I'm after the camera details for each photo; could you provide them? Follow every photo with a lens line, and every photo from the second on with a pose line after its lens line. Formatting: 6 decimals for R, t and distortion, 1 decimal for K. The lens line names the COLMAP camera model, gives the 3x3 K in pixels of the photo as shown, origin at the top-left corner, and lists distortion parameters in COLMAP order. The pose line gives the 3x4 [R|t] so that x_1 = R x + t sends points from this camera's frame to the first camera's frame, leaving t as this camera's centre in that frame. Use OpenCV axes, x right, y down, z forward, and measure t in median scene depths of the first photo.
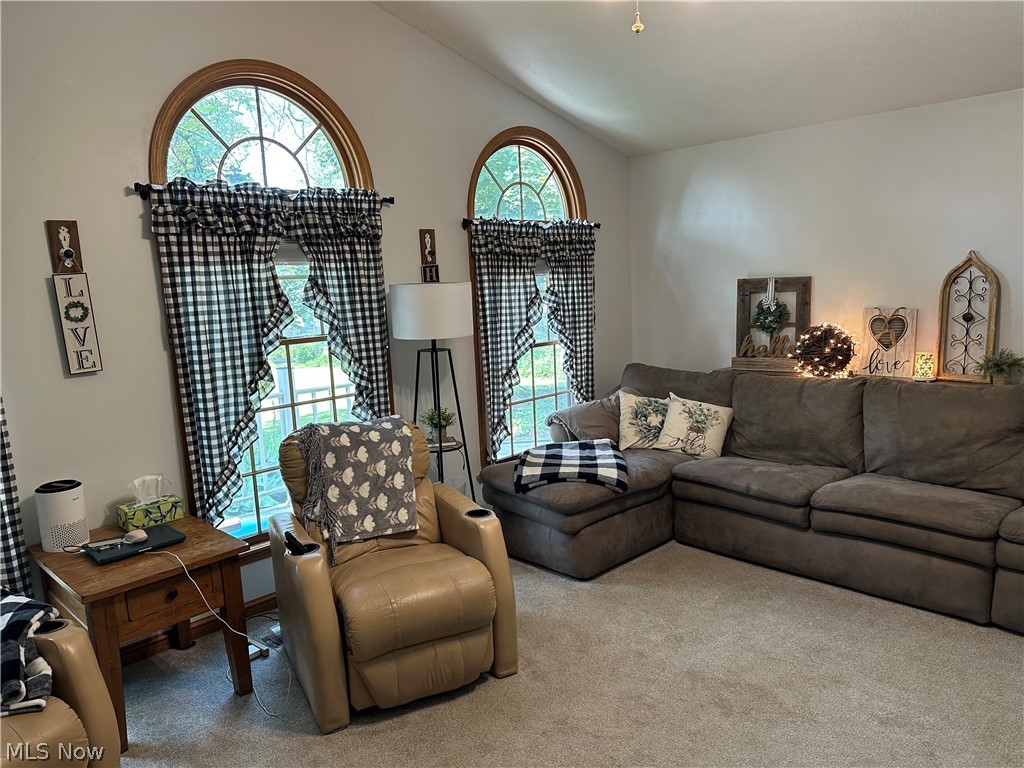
lens RADIAL K [[714.0, 0, 506.0], [0, 714.0, 387.8], [0, 0, 1]] dist [0.031794, -0.049843]
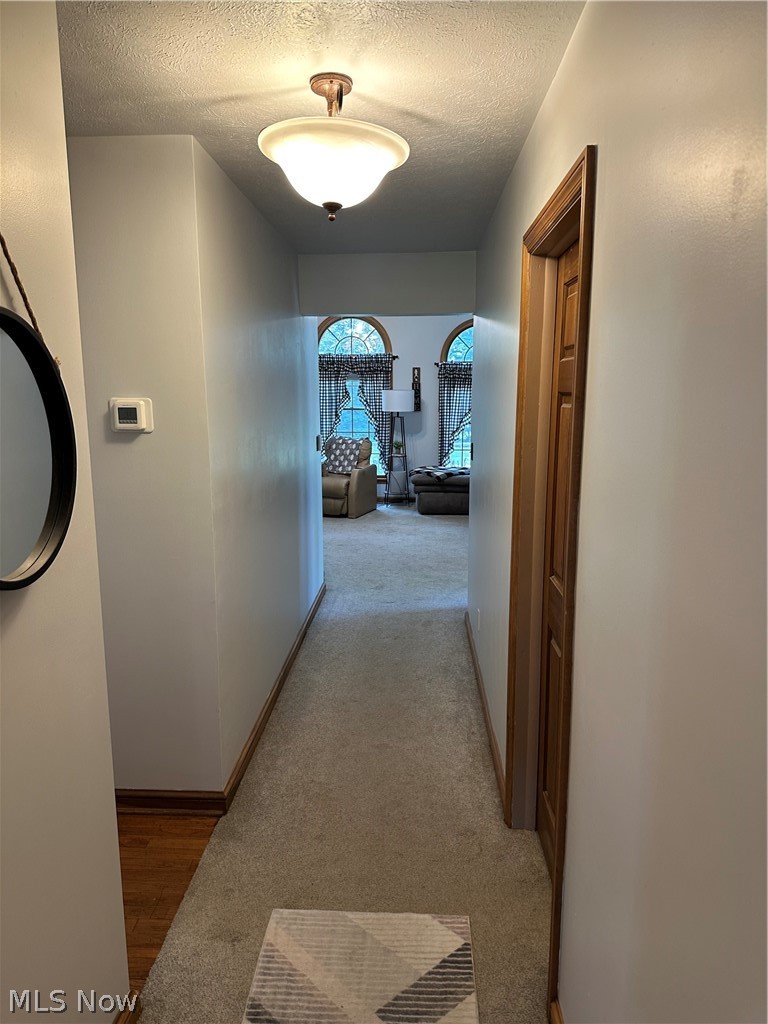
lens RADIAL K [[714.0, 0, 384.6], [0, 714.0, 514.5], [0, 0, 1]] dist [0.031794, -0.049843]
pose [[0.667429, 0.168623, -0.725331, 2.110038], [-0.141991, 0.984972, 0.098328, 0.055053], [0.731011, 0.037364, 0.681342, -0.891535]]
